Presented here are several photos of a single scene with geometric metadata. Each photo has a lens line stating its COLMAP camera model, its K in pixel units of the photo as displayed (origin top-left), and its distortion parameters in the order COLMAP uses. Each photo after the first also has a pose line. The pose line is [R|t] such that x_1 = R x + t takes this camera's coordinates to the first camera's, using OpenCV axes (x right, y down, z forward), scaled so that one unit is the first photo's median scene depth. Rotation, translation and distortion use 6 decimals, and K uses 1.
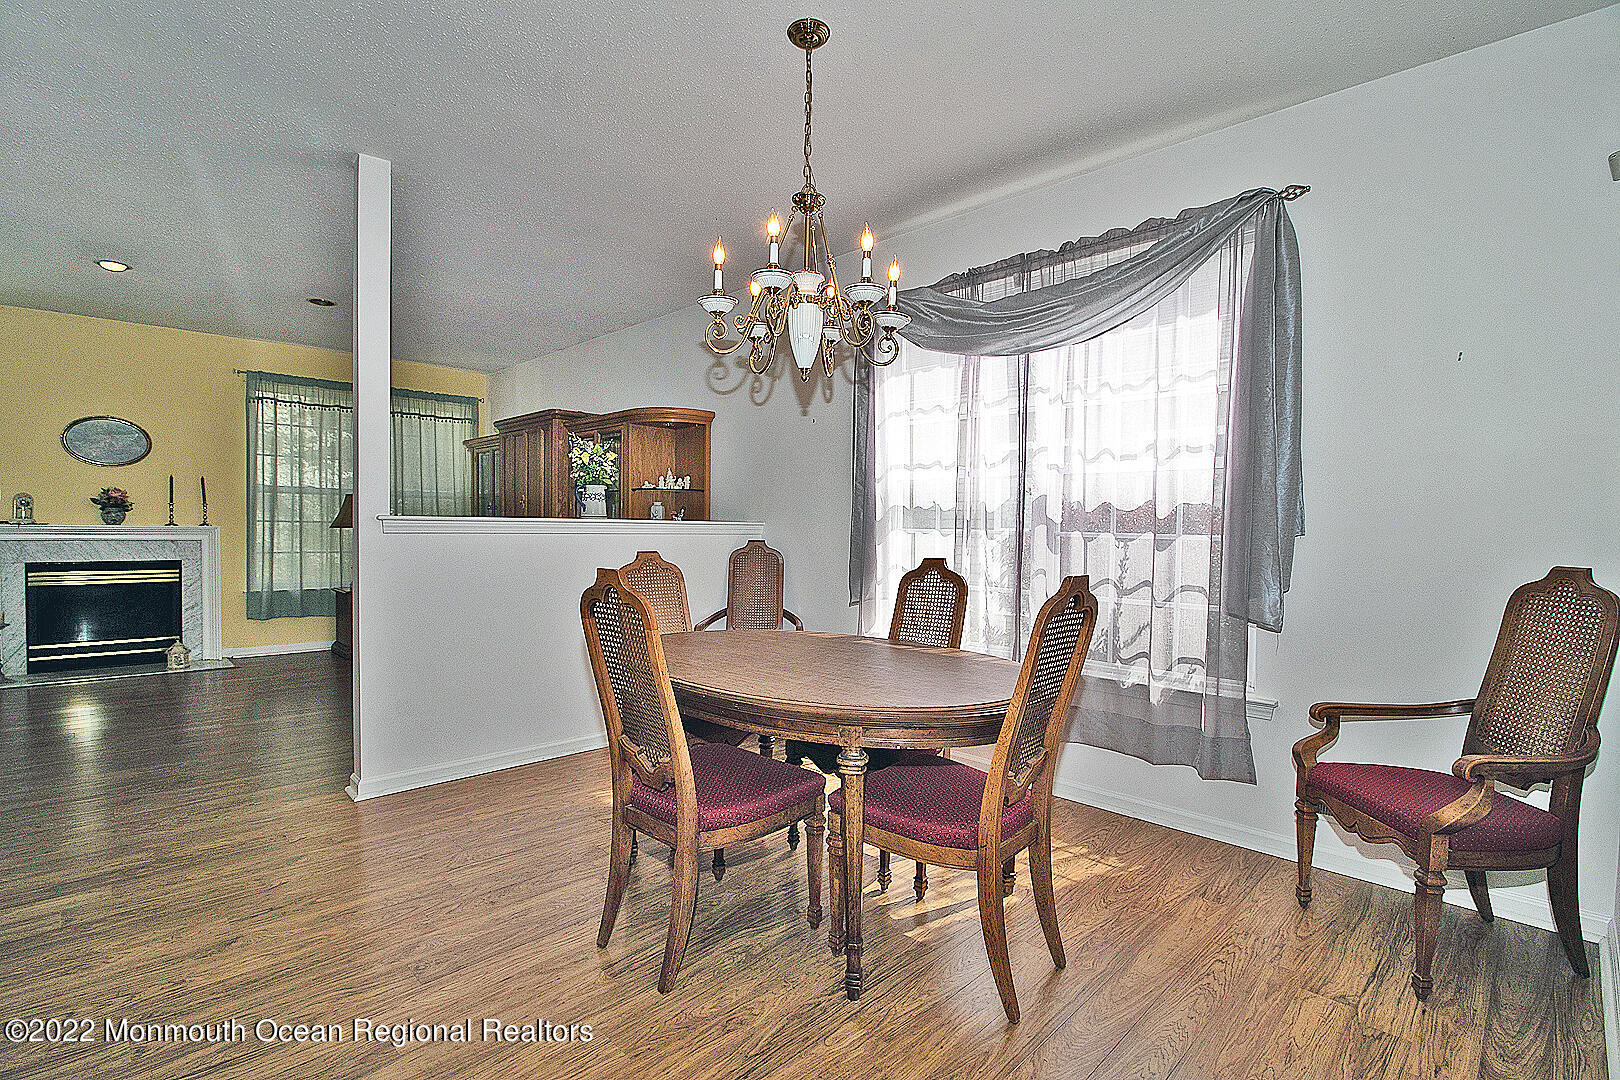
lens RADIAL K [[751.2, 0, 808.6], [0, 751.2, 530.1], [0, 0, 1]] dist [-0.018380, -0.000772]
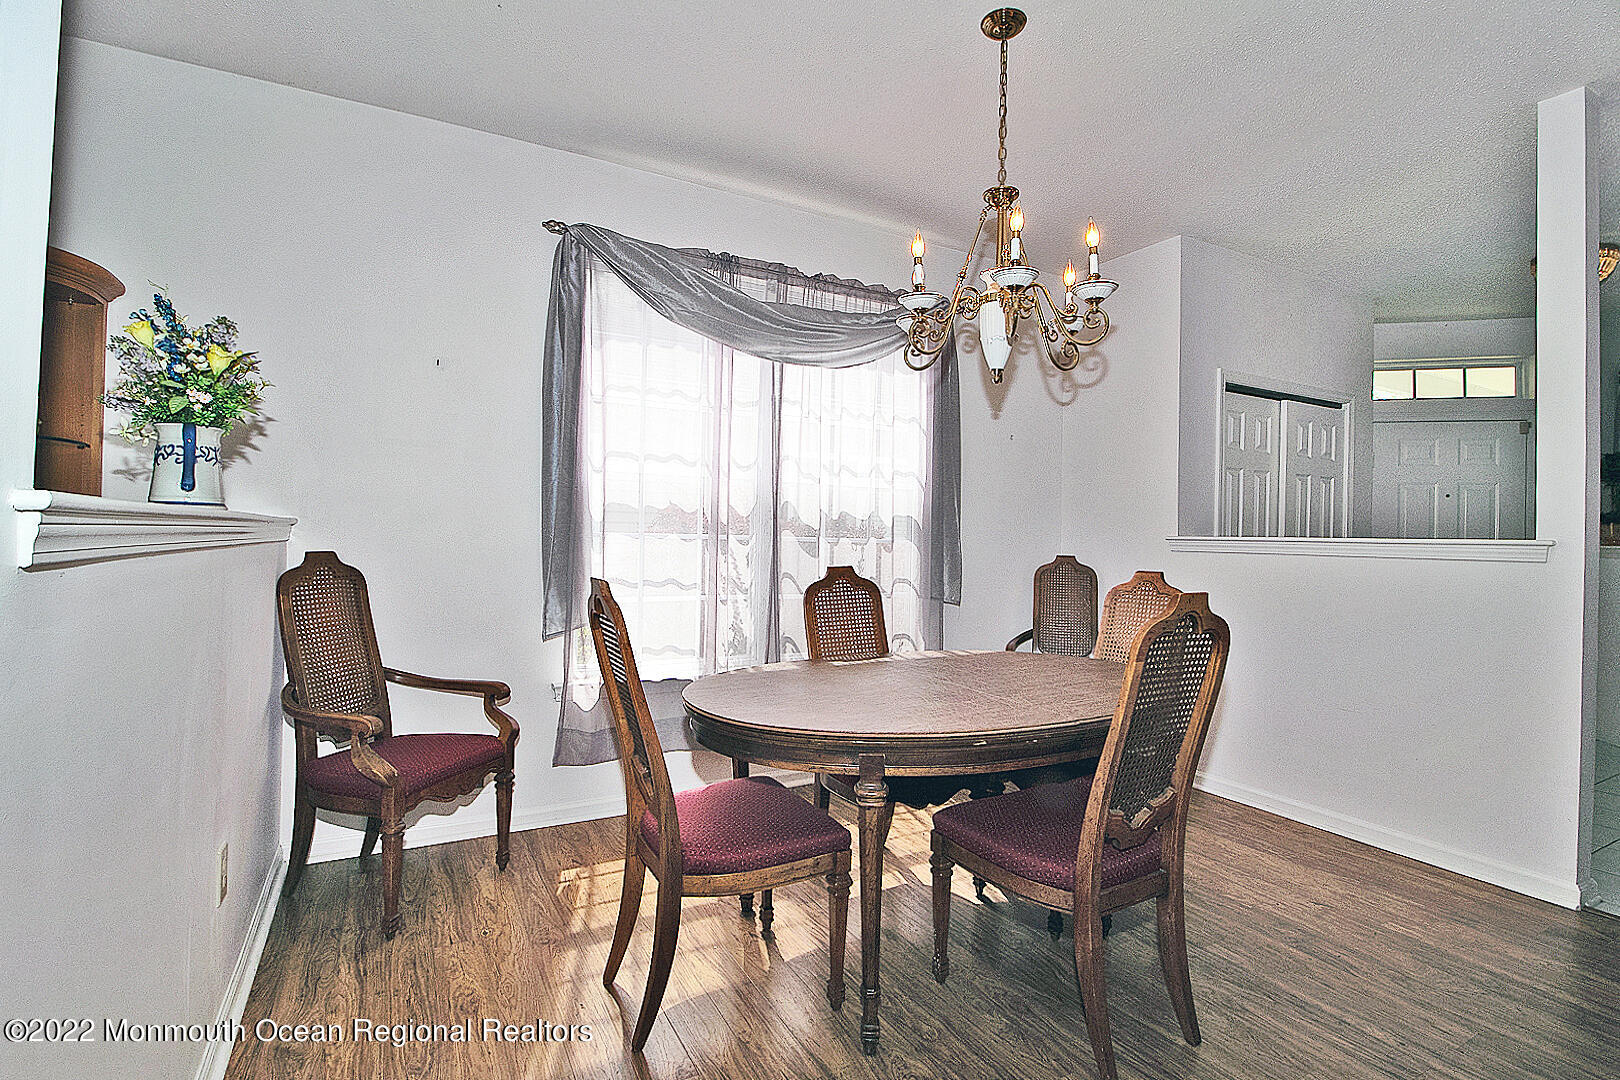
lens RADIAL K [[751.2, 0, 820.5], [0, 751.2, 547.0], [0, 0, 1]] dist [-0.018380, -0.000772]
pose [[0.291295, -0.010507, 0.956576, -0.721293], [-0.017367, 0.999717, 0.016269, -0.002274], [-0.956476, -0.021352, 0.291030, 0.687842]]
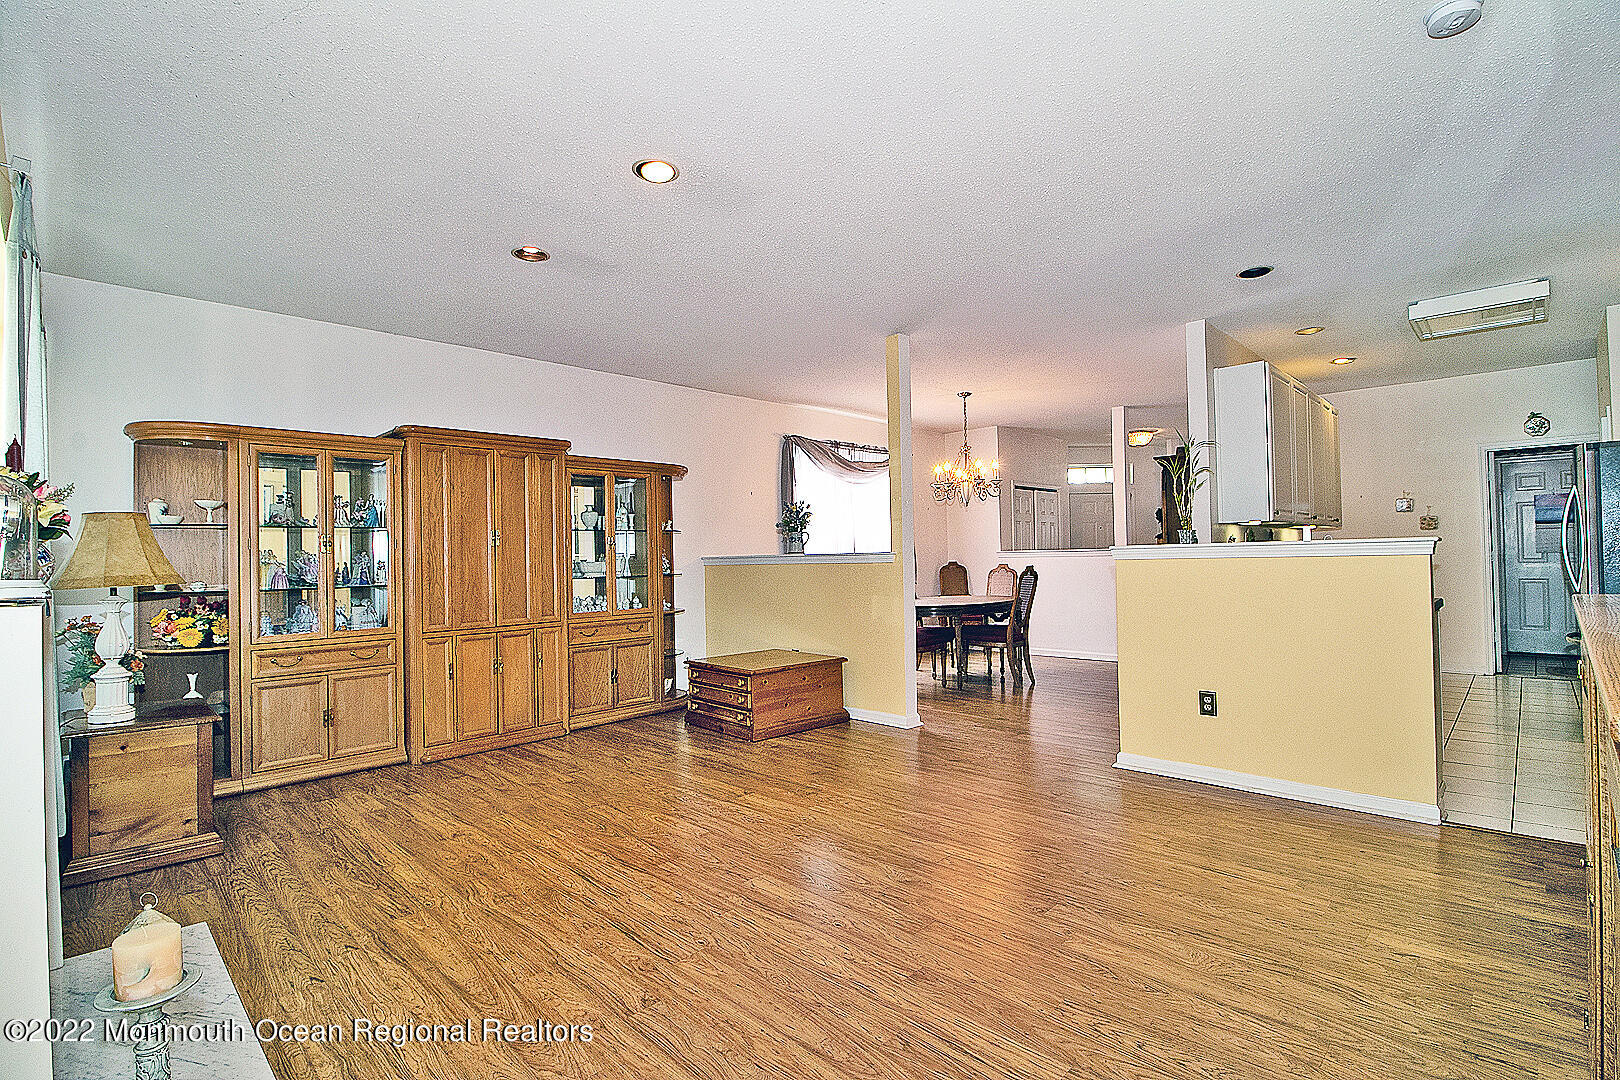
lens RADIAL K [[751.2, 0, 806.9], [0, 751.2, 546.5], [0, 0, 1]] dist [-0.018380, -0.000772]
pose [[0.008942, 0.014759, 0.999851, -2.284157], [0.012050, 0.999817, -0.014866, 0.002191], [-0.999887, 0.012181, 0.008763, 1.206161]]
